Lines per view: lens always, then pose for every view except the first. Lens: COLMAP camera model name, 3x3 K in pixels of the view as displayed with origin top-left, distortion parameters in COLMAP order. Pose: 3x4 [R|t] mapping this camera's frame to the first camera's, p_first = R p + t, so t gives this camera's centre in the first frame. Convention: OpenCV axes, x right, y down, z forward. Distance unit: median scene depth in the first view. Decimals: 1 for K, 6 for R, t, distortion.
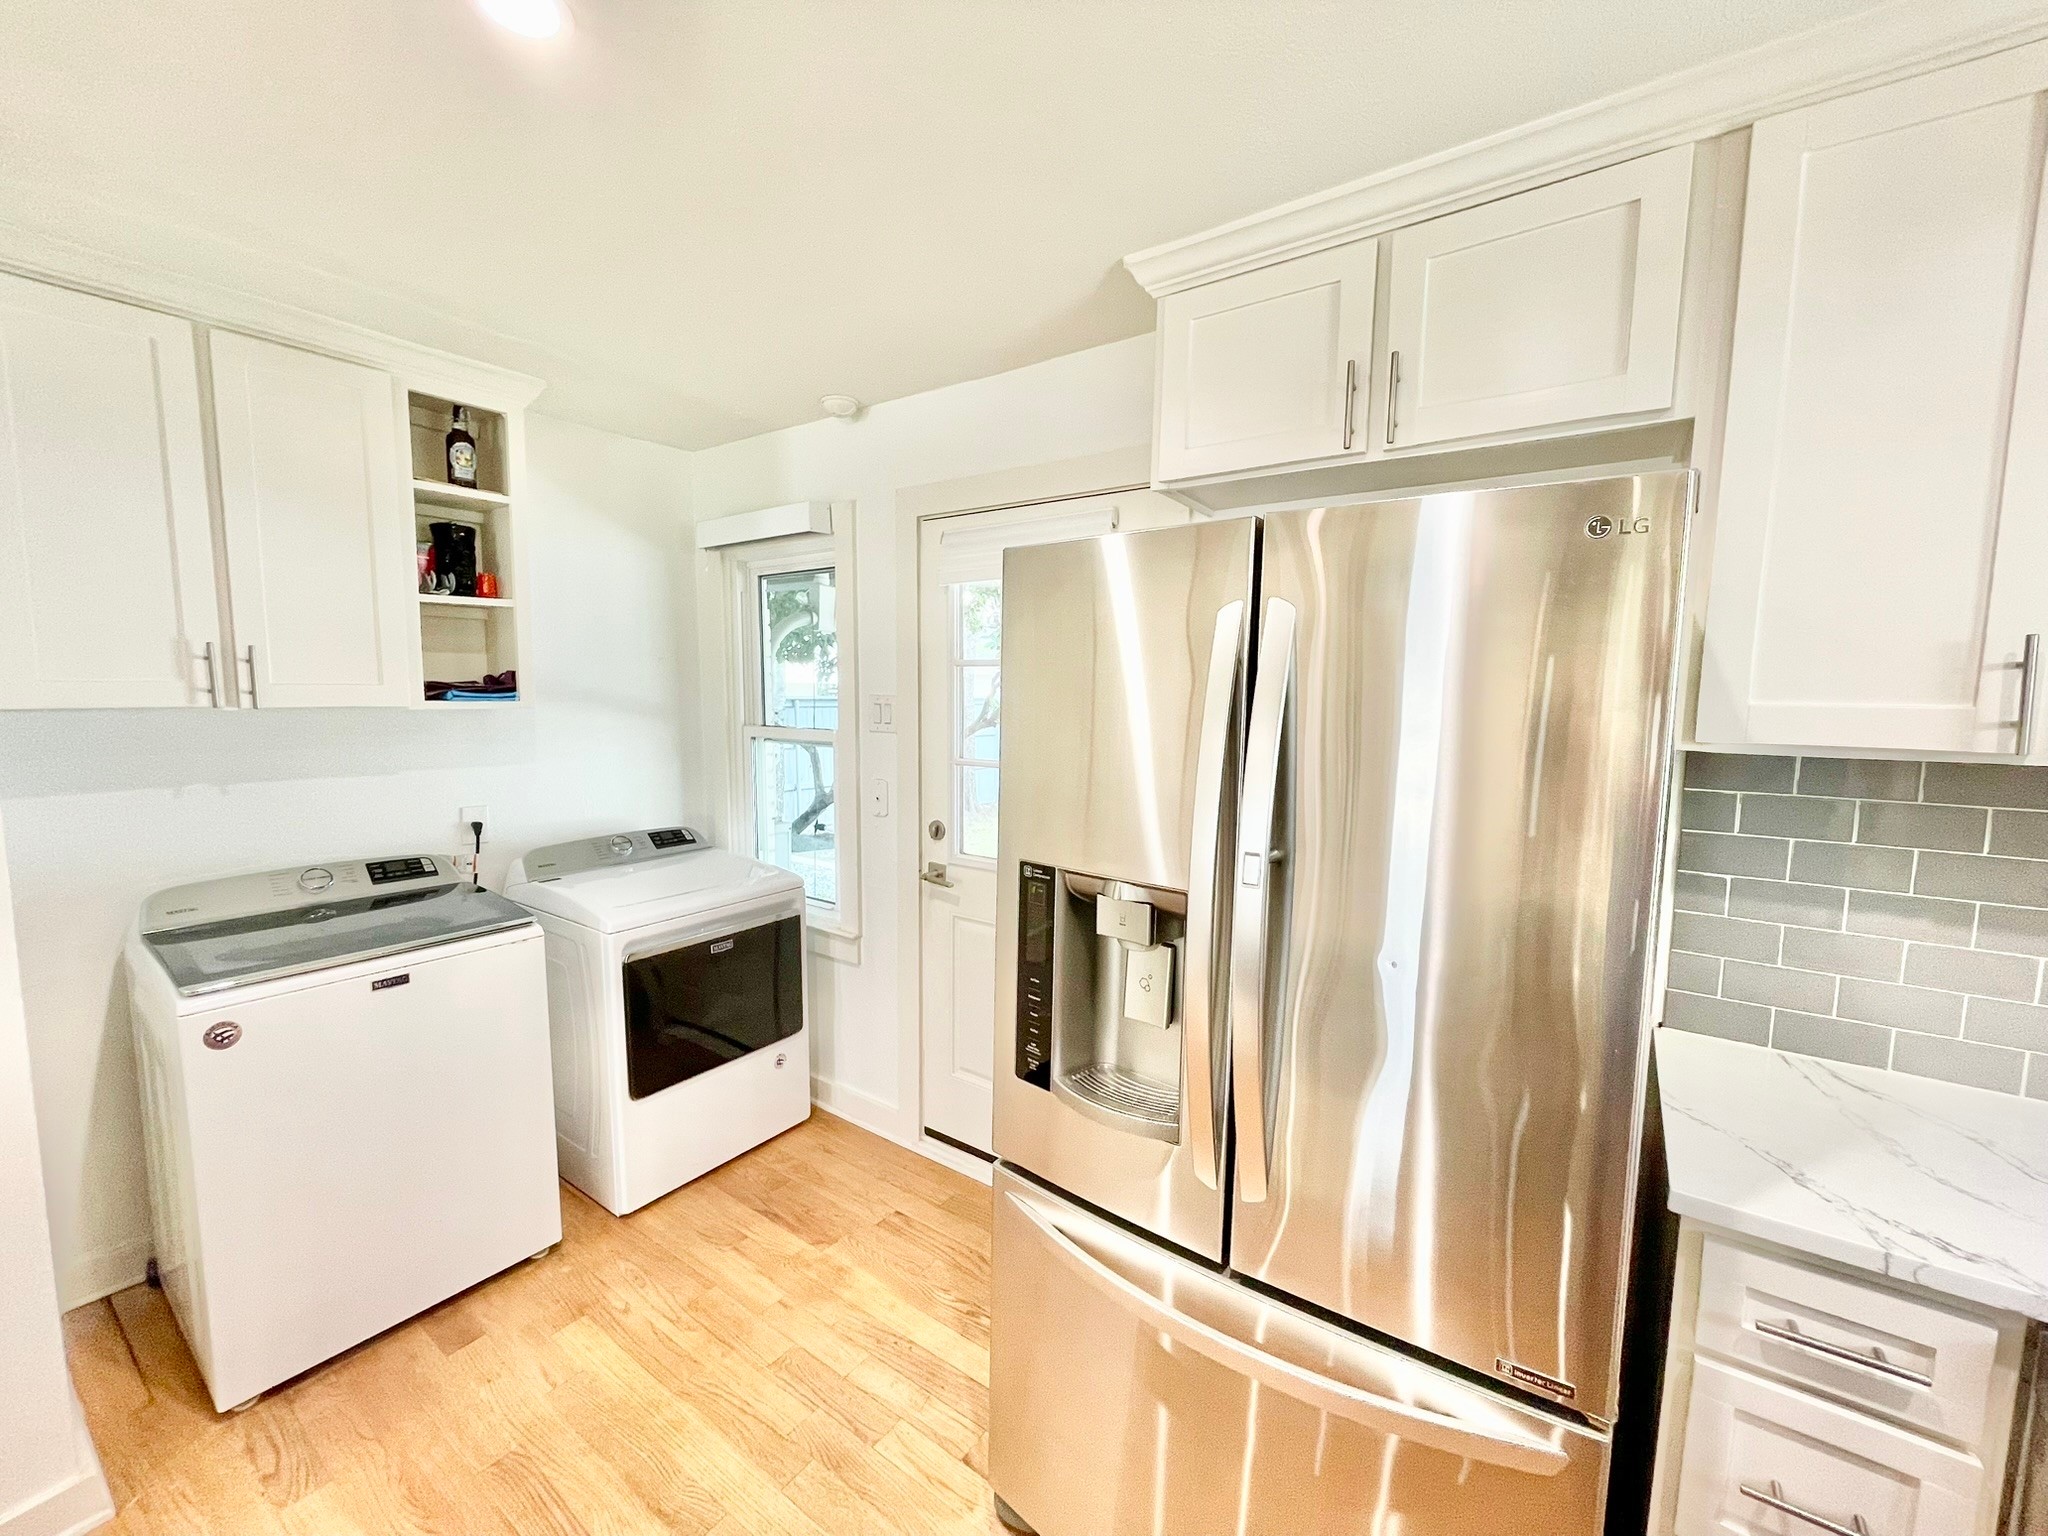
lens RADIAL K [[824.9, 0, 1039.7], [0, 824.9, 765.7], [0, 0, 1]] dist [-0.001506, -0.000616]
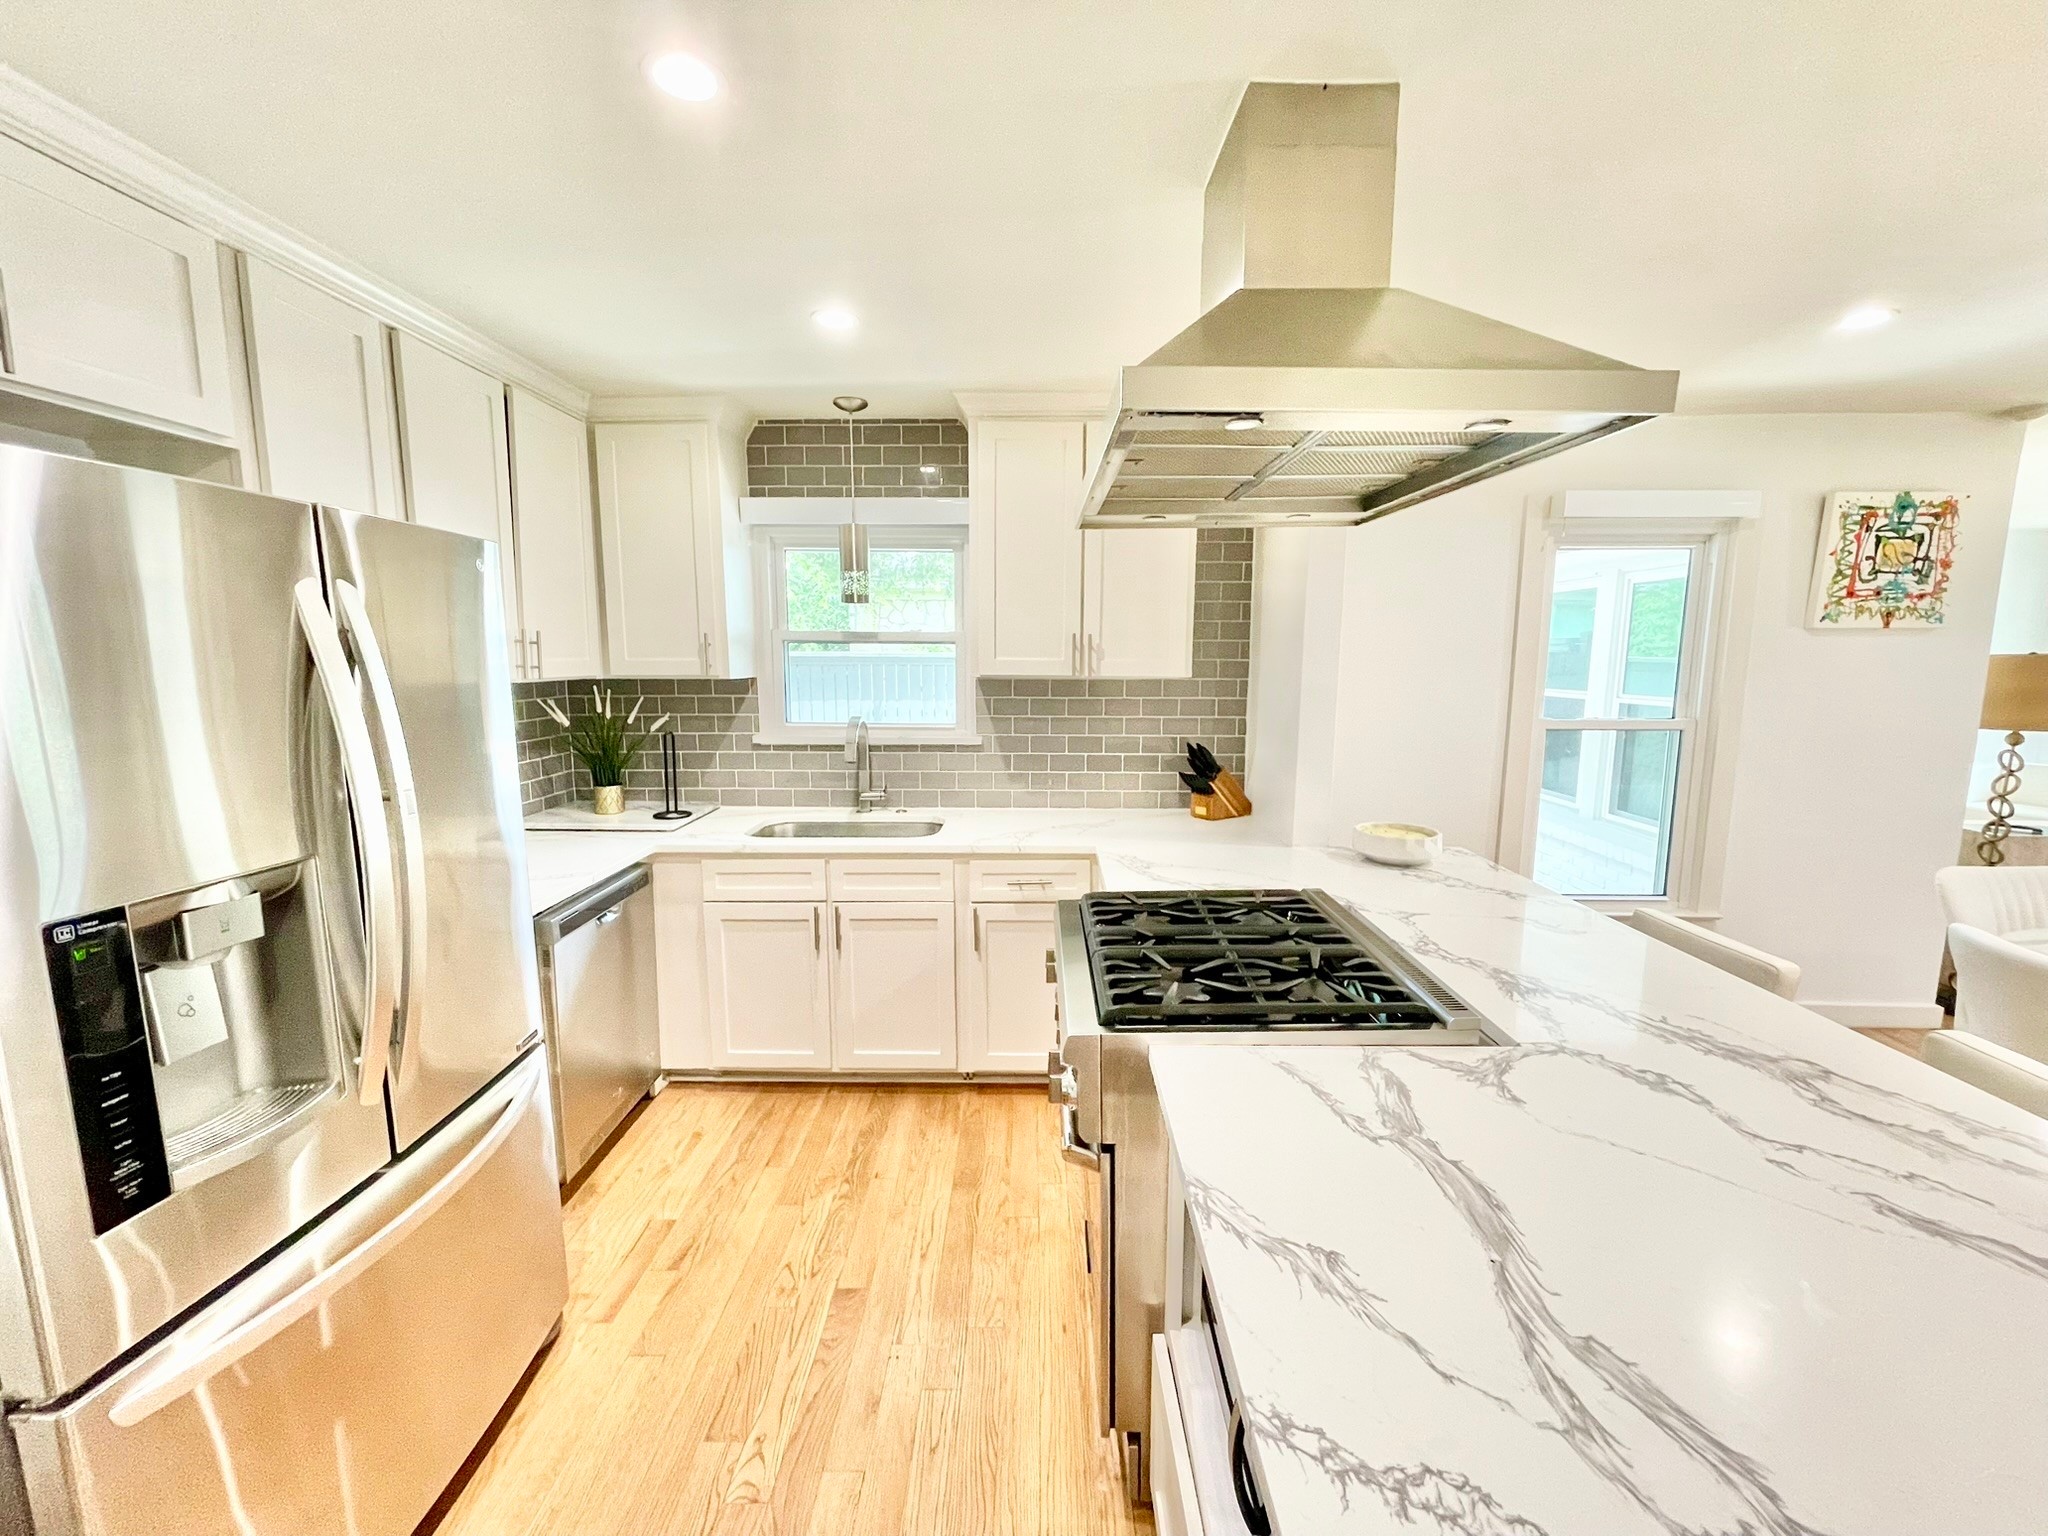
lens RADIAL K [[824.9, 0, 1021.6], [0, 824.9, 772.3], [0, 0, 1]] dist [-0.001506, -0.000616]
pose [[-0.558832, -0.130852, 0.818892, -0.798954], [0.072535, 0.975975, 0.205453, -0.068009], [-0.826102, 0.174212, -0.535915, 0.552907]]
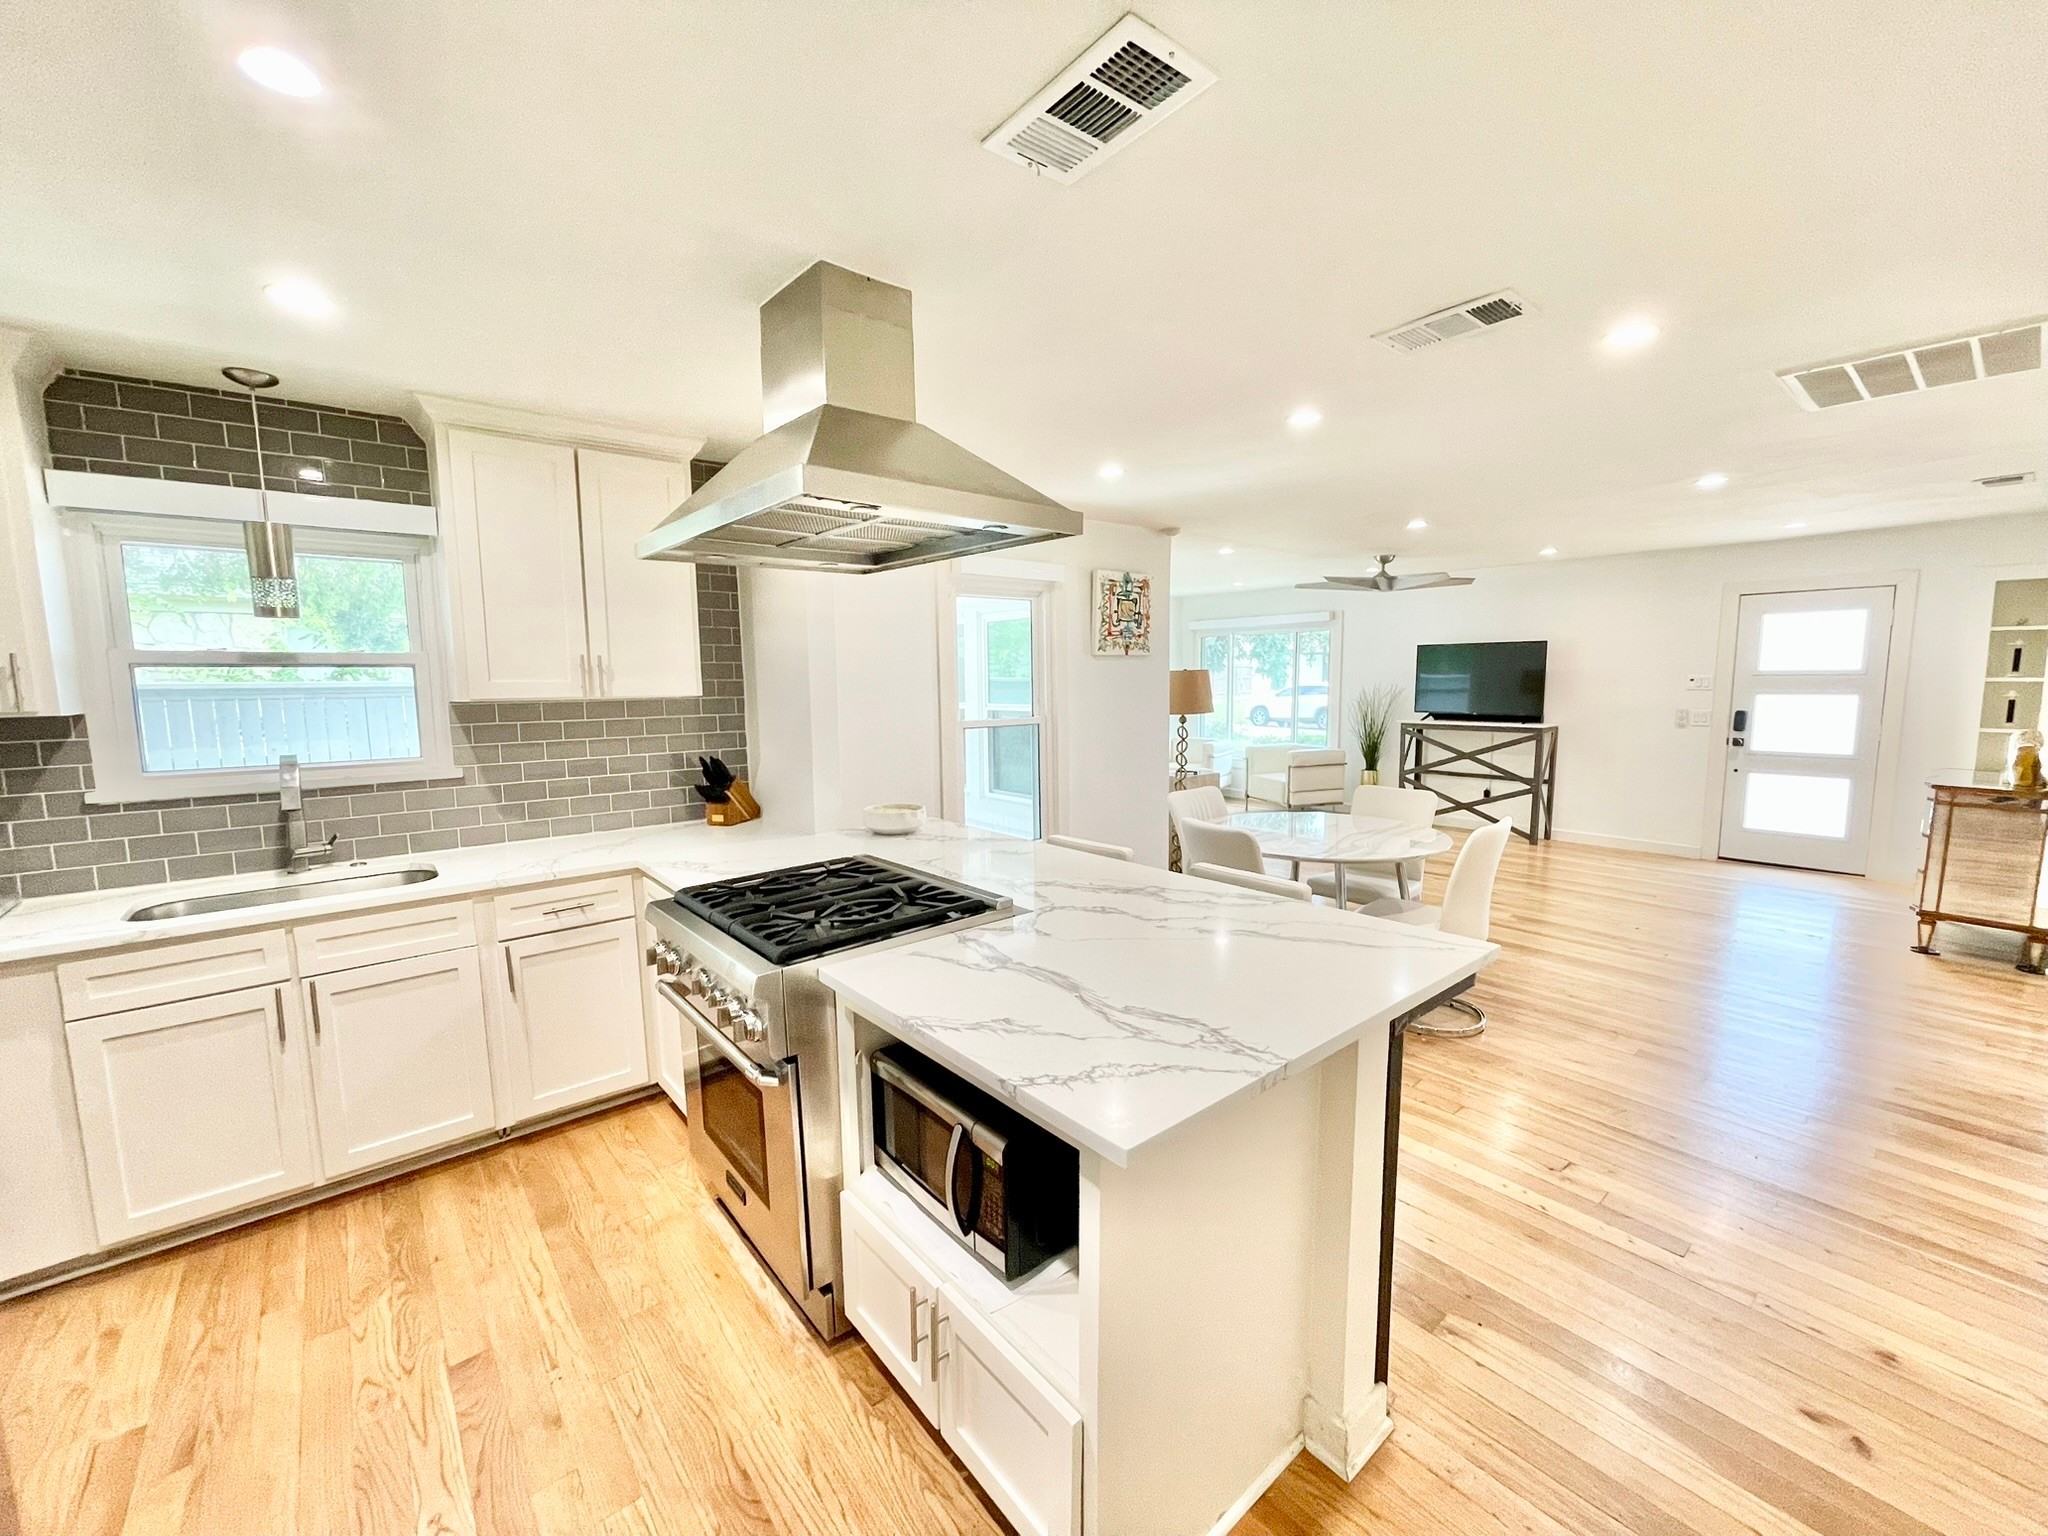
lens RADIAL K [[824.9, 0, 1023.1], [0, 824.9, 771.3], [0, 0, 1]] dist [-0.001506, -0.000616]
pose [[-0.964999, -0.029887, 0.260544, -0.761562], [0.026391, 0.977375, 0.209861, -0.090241], [-0.260921, 0.209392, -0.942377, 0.925619]]
